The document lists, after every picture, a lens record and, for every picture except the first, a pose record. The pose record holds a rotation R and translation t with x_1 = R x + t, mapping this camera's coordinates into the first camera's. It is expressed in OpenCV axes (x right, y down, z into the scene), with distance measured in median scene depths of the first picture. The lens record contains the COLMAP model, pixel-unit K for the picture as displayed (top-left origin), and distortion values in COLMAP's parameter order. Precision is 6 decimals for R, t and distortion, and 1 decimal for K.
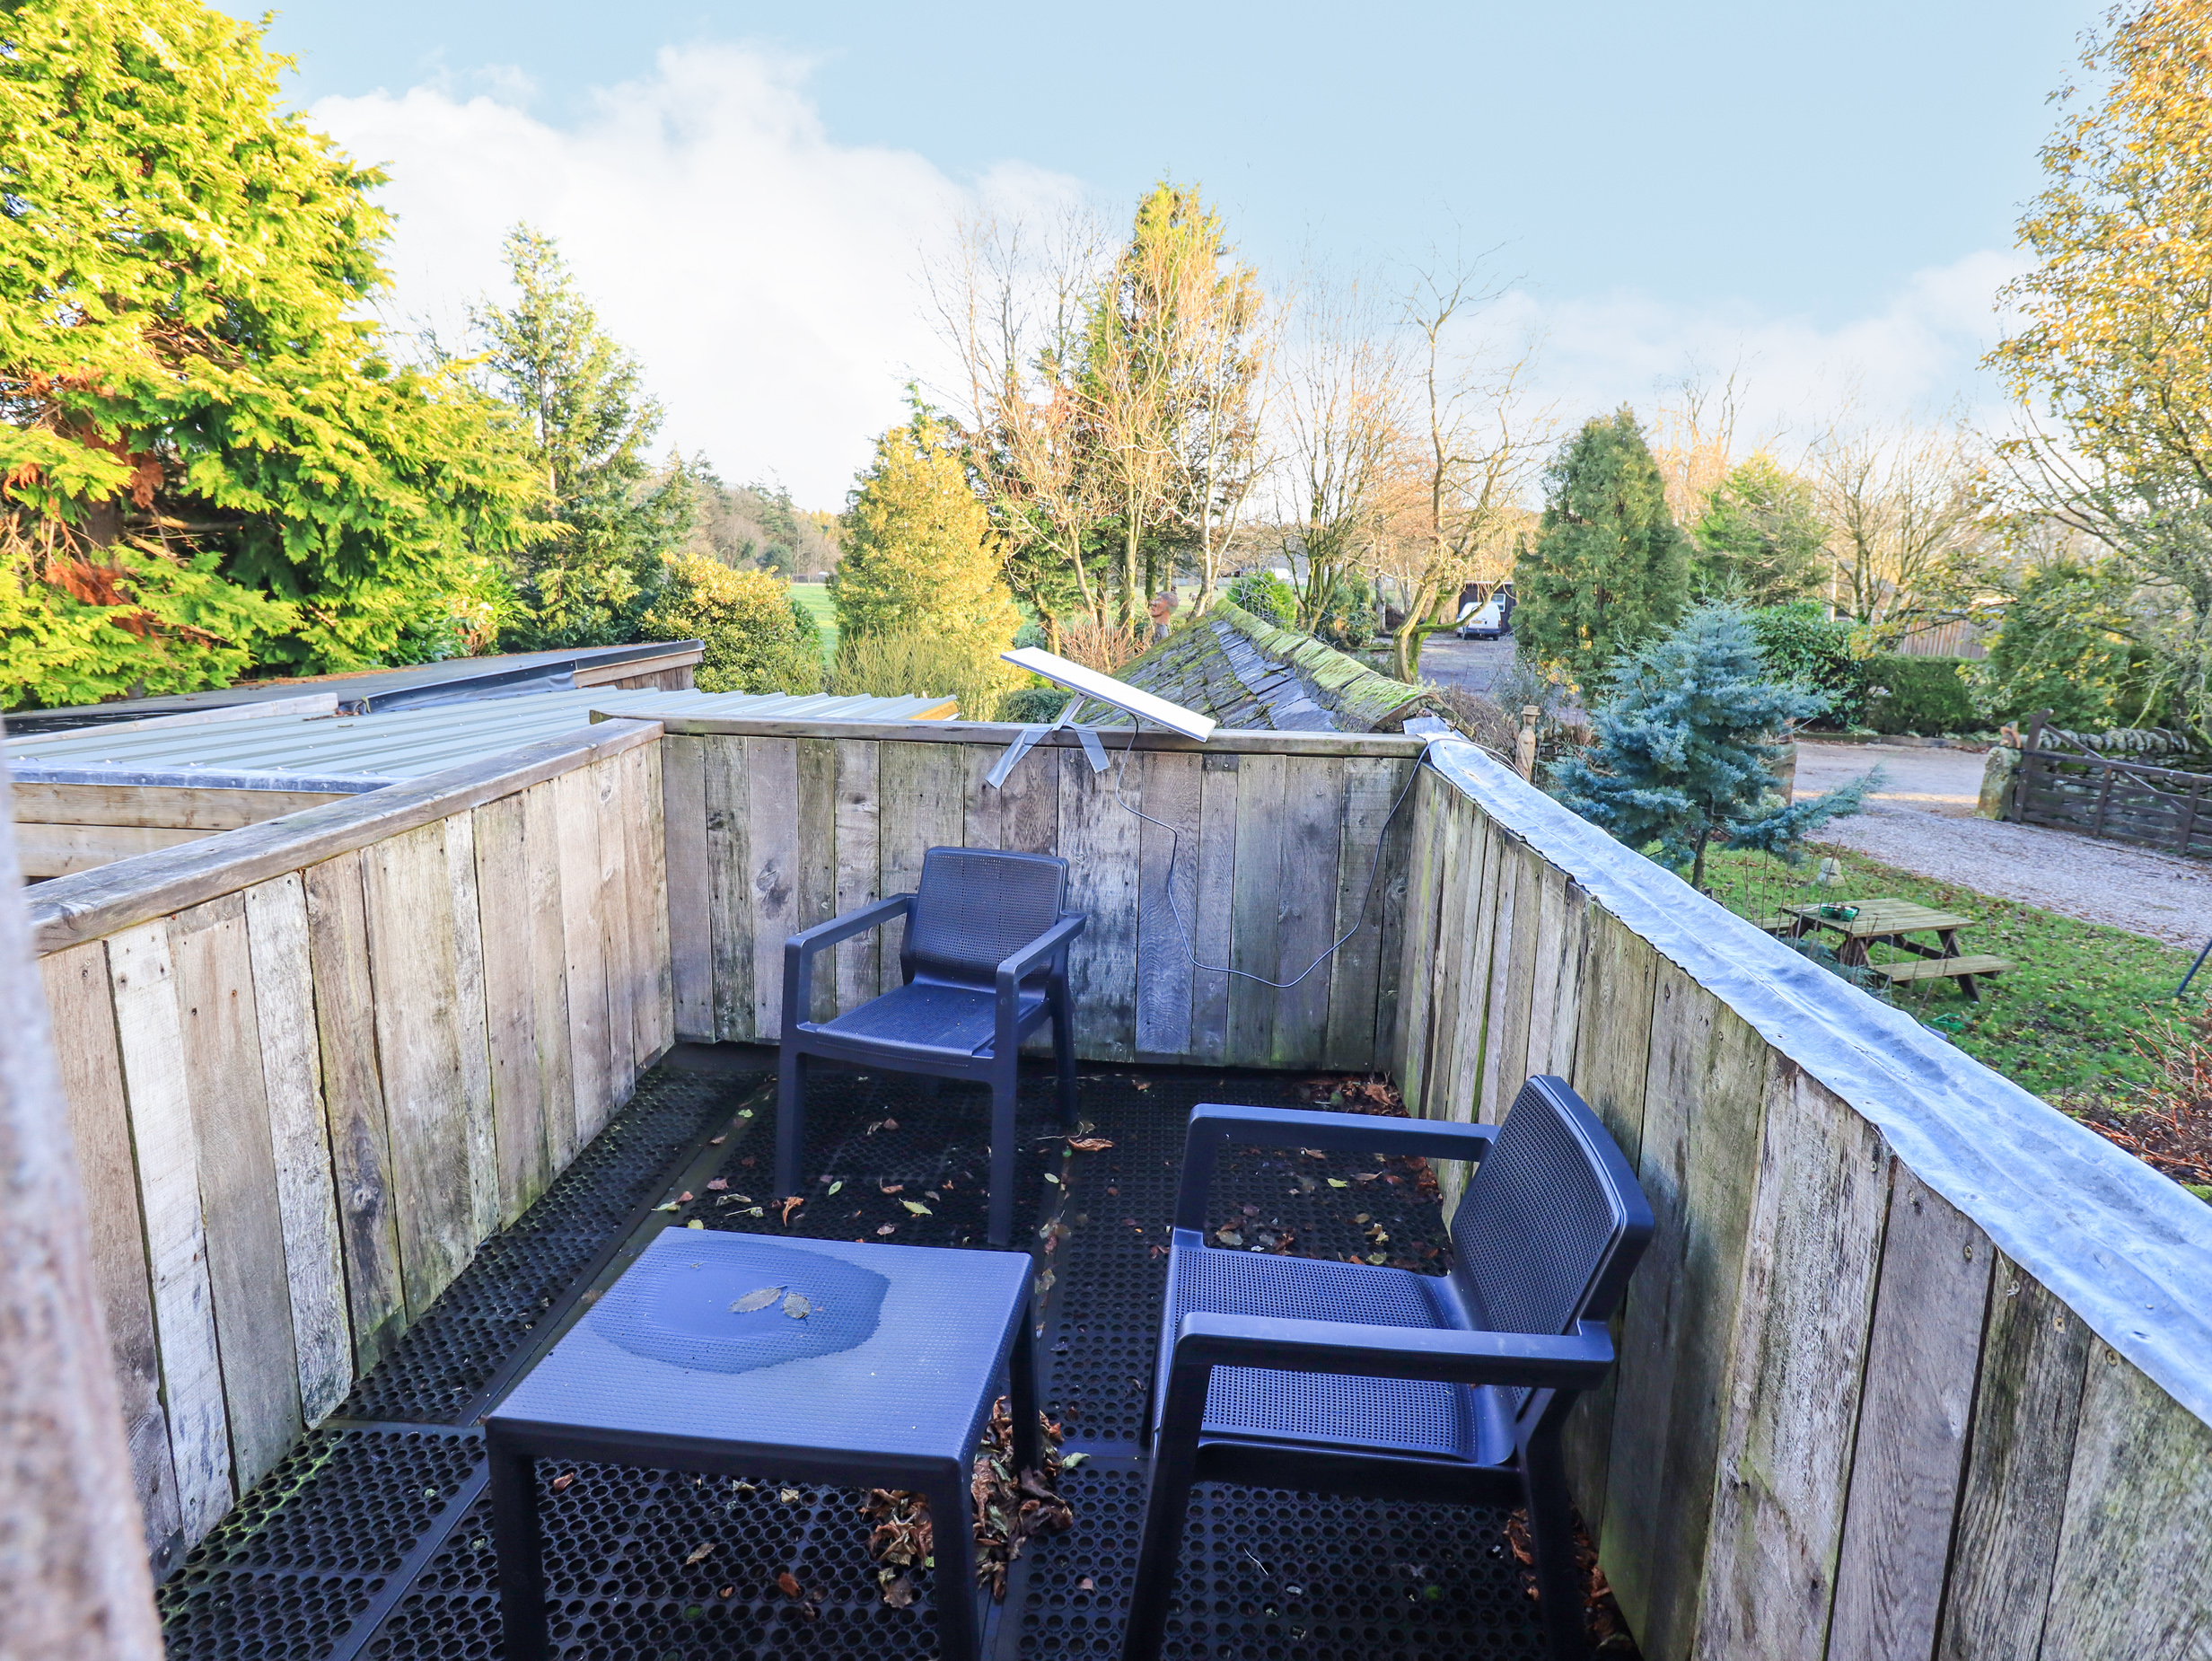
lens RADIAL K [[1147.9, 0, 1107.8], [0, 1147.9, 811.9], [0, 0, 1]] dist [0.003359, -0.001743]
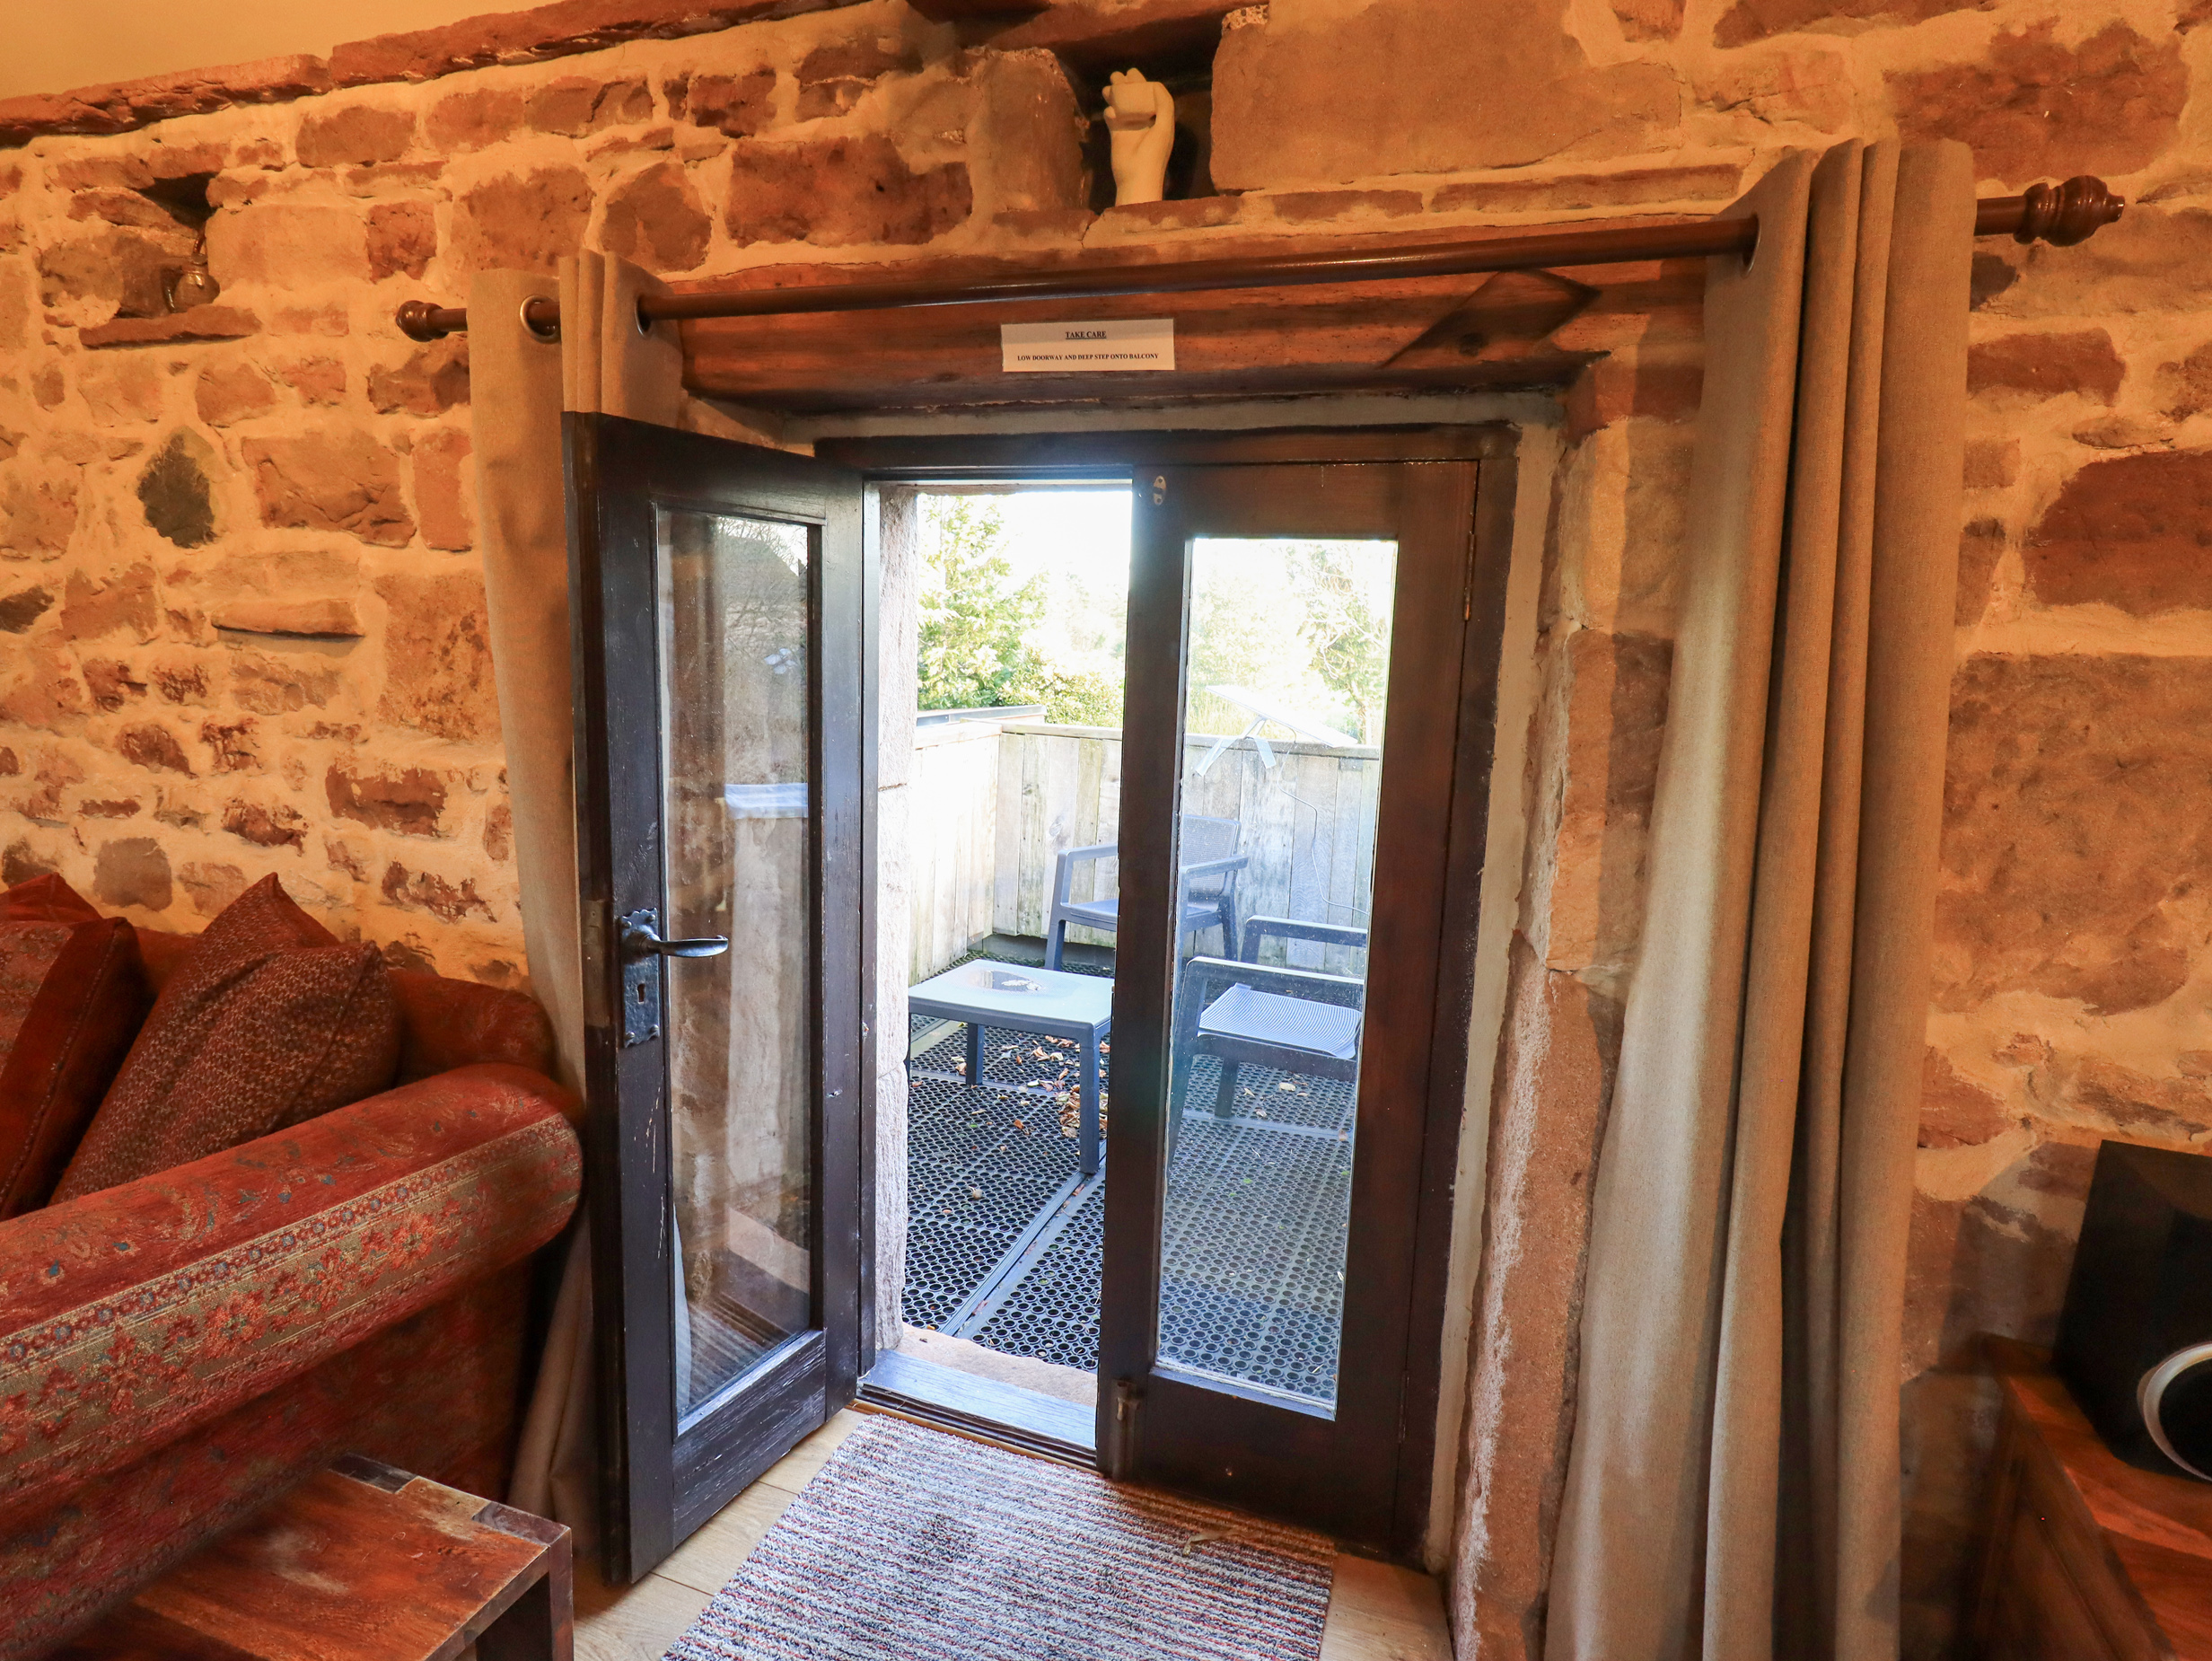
lens RADIAL K [[1147.9, 0, 1103.7], [0, 1147.9, 840.2], [0, 0, 1]] dist [0.003359, -0.001743]
pose [[0.956464, 0.063478, -0.284865, 0.055961], [-0.079165, 0.995895, -0.043882, 0.036258], [0.280910, 0.064522, 0.957563, -0.125734]]
